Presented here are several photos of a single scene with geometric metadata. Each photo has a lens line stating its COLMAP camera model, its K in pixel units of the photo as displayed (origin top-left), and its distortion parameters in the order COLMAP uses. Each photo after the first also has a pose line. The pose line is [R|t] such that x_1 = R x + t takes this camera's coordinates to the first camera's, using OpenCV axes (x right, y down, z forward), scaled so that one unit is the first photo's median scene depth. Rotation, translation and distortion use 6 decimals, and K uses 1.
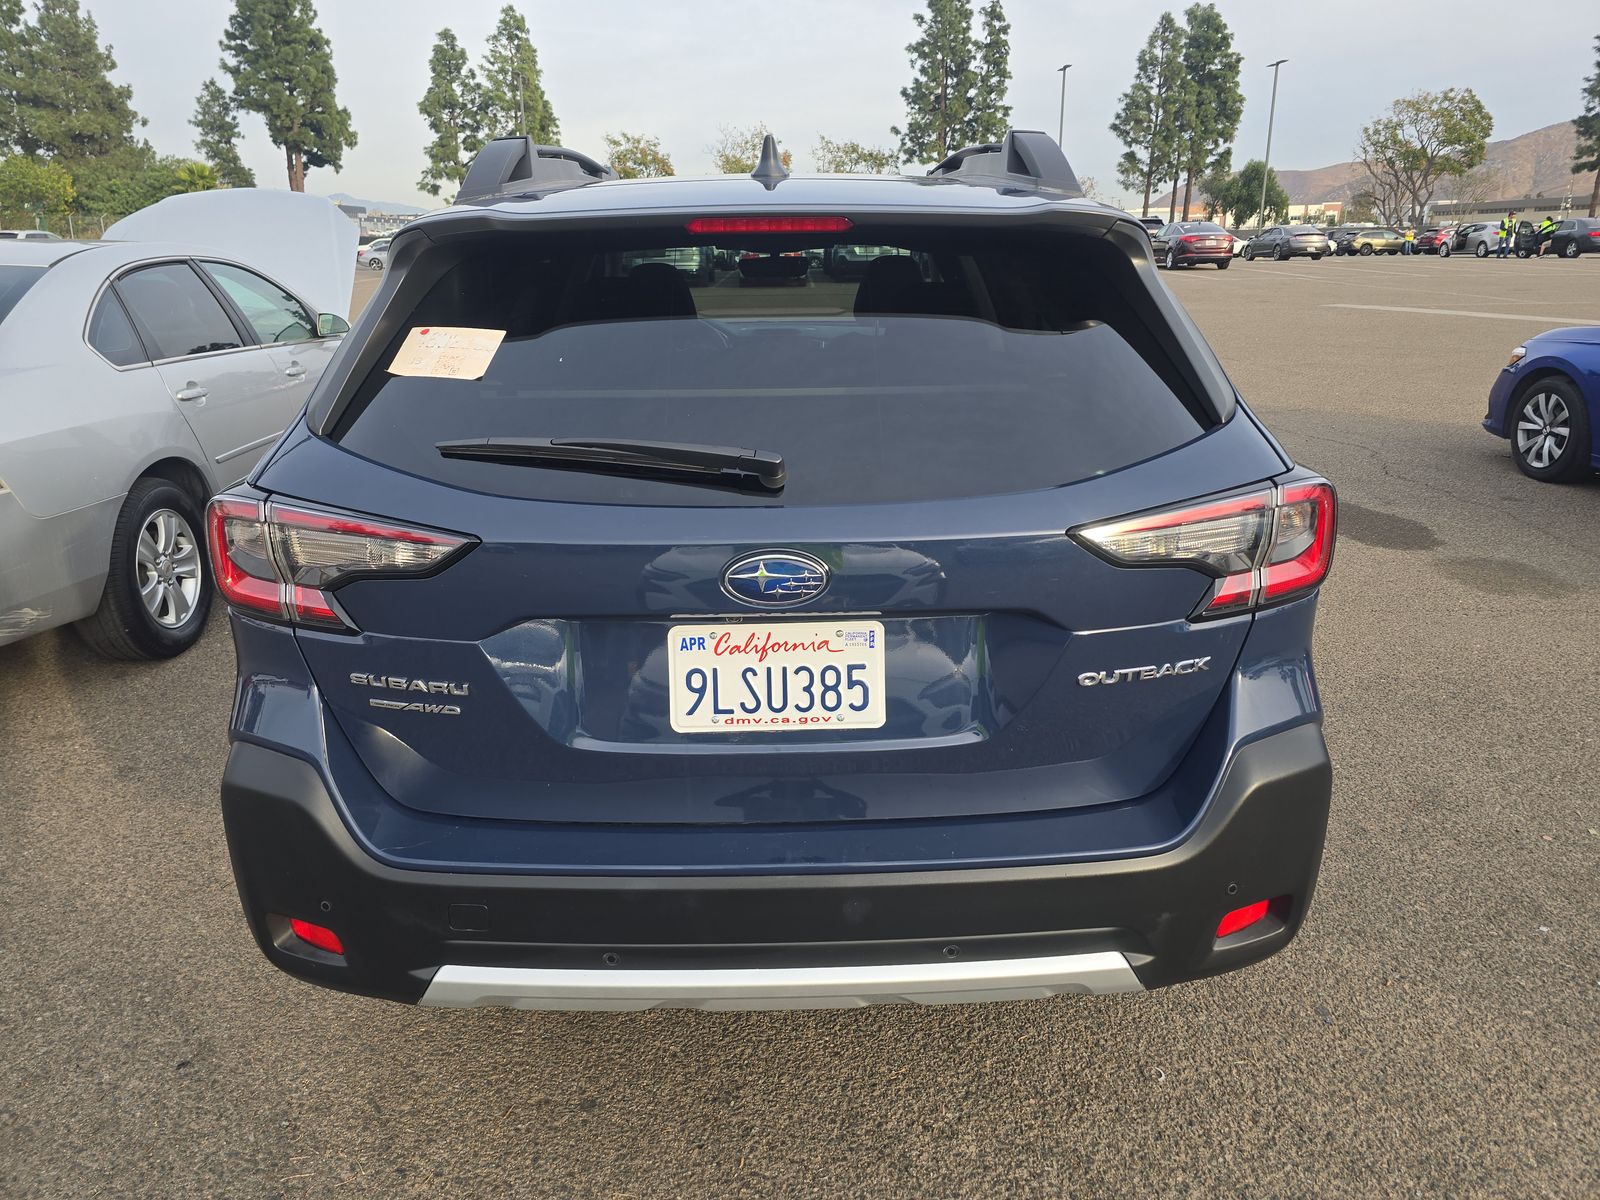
lens RADIAL K [[1071.9, 0, 781.0], [0, 1071.9, 603.7], [0, 0, 1]] dist [0.029127, -0.039789]
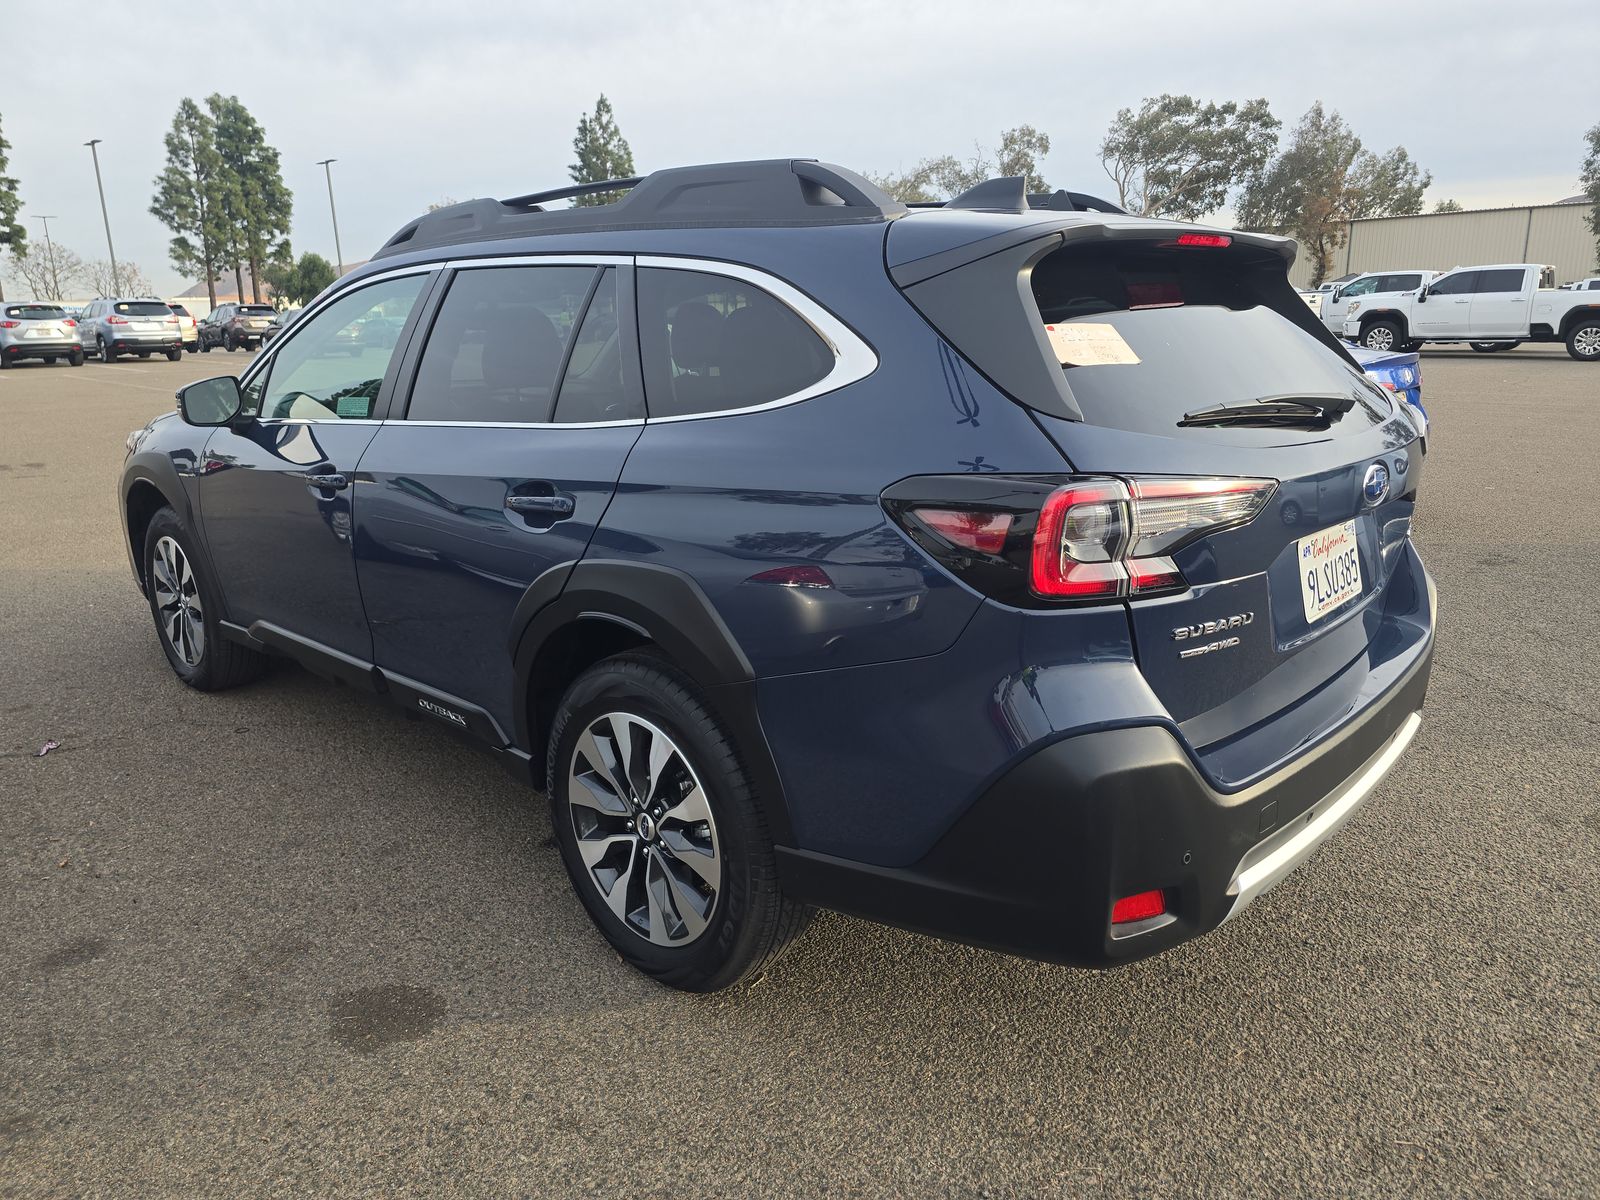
lens RADIAL K [[1093.3, 0, 799.6], [0, 1093.3, 597.4], [0, 0, 1]] dist [0.003342, -0.018537]
pose [[0.684446, -0.174272, 0.707929, -1.537459], [0.234991, 0.971923, 0.012064, -0.073360], [-0.690154, 0.158100, 0.706181, 0.514676]]
